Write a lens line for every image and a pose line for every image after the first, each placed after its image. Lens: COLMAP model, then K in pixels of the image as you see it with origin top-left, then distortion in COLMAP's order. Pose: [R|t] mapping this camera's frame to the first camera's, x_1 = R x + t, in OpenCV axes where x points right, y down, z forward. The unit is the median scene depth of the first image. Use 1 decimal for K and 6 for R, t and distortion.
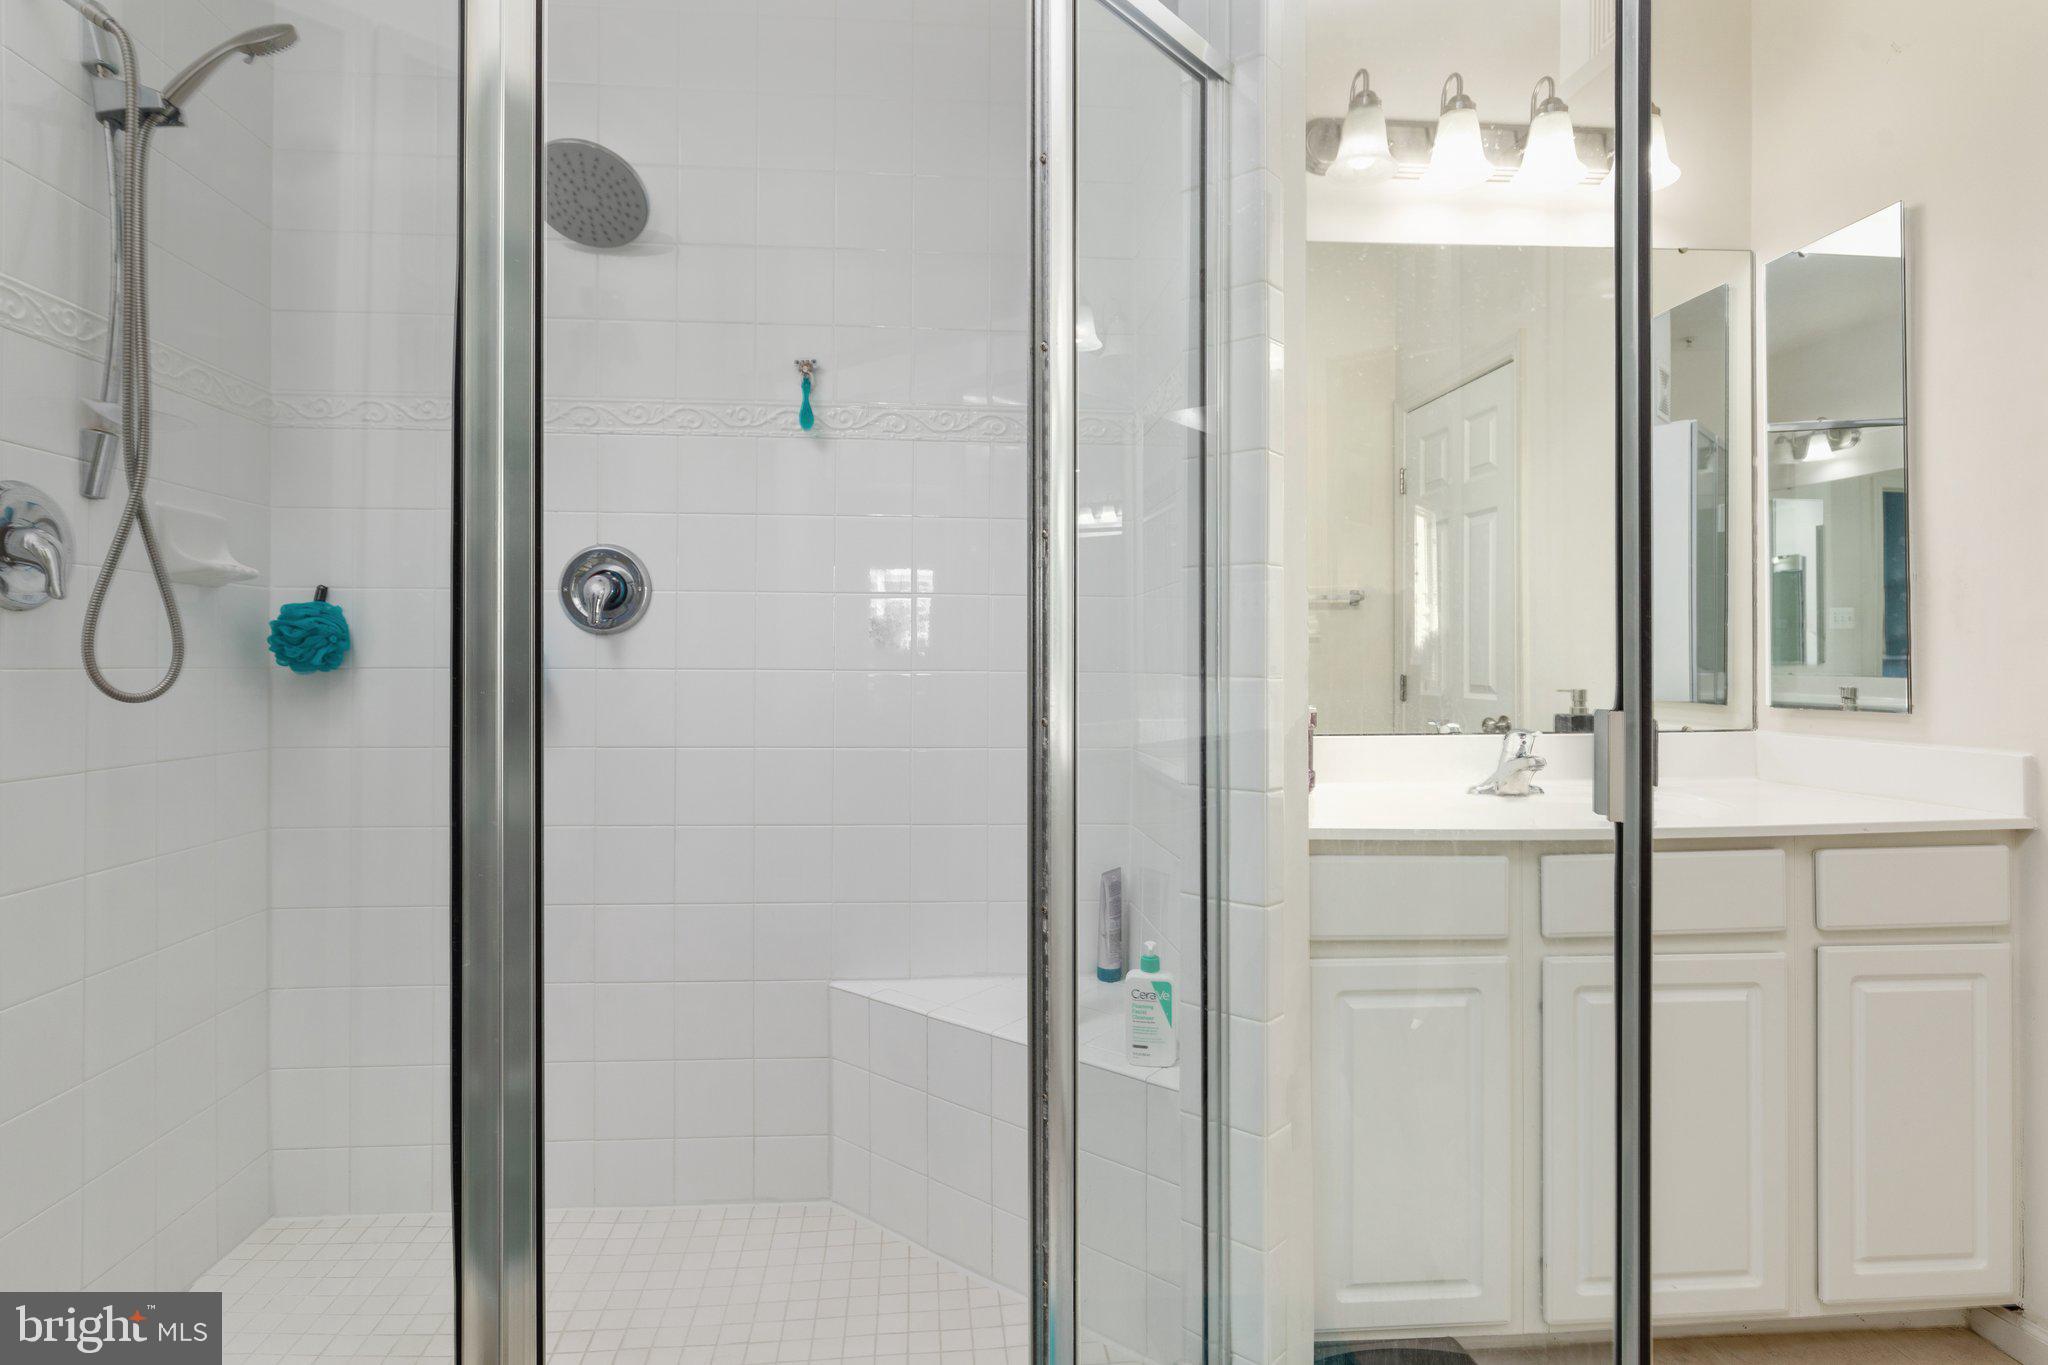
lens RADIAL K [[1074.3, 0, 1018.1], [0, 1074.3, 660.9], [0, 0, 1]] dist [0.018980, 0.000584]
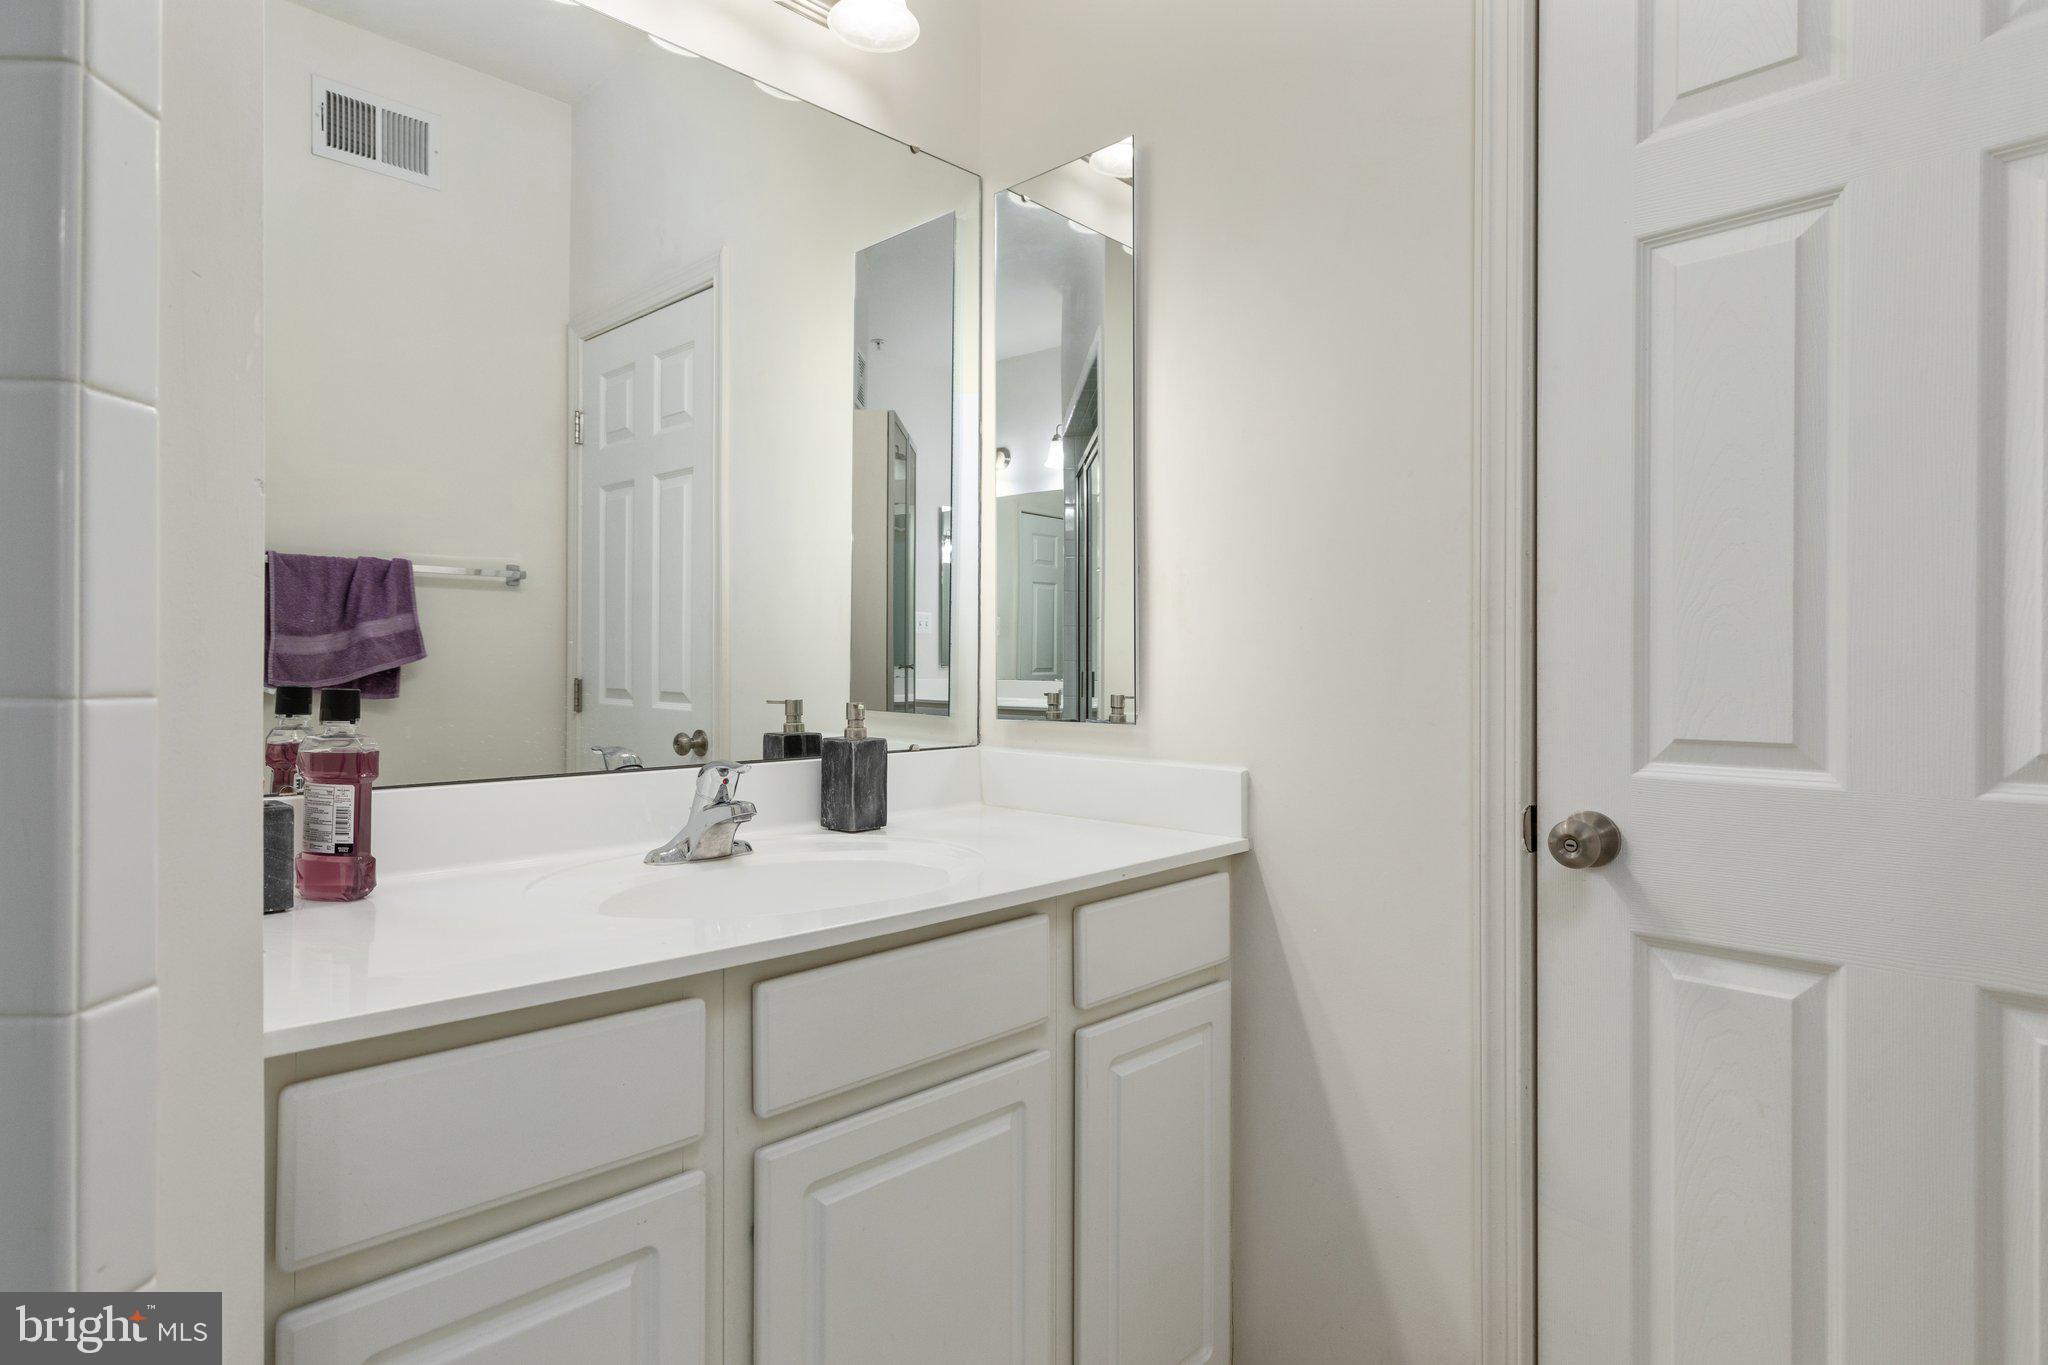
lens RADIAL K [[1111.8, 0, 1021.5], [0, 1111.8, 661.0], [0, 0, 1]] dist [-0.001230, -0.000192]
pose [[0.762228, 0.005653, 0.647284, 0.142867], [-0.006994, 0.999975, -0.000496, -0.001566], [-0.647271, -0.004149, 0.762249, 0.315484]]
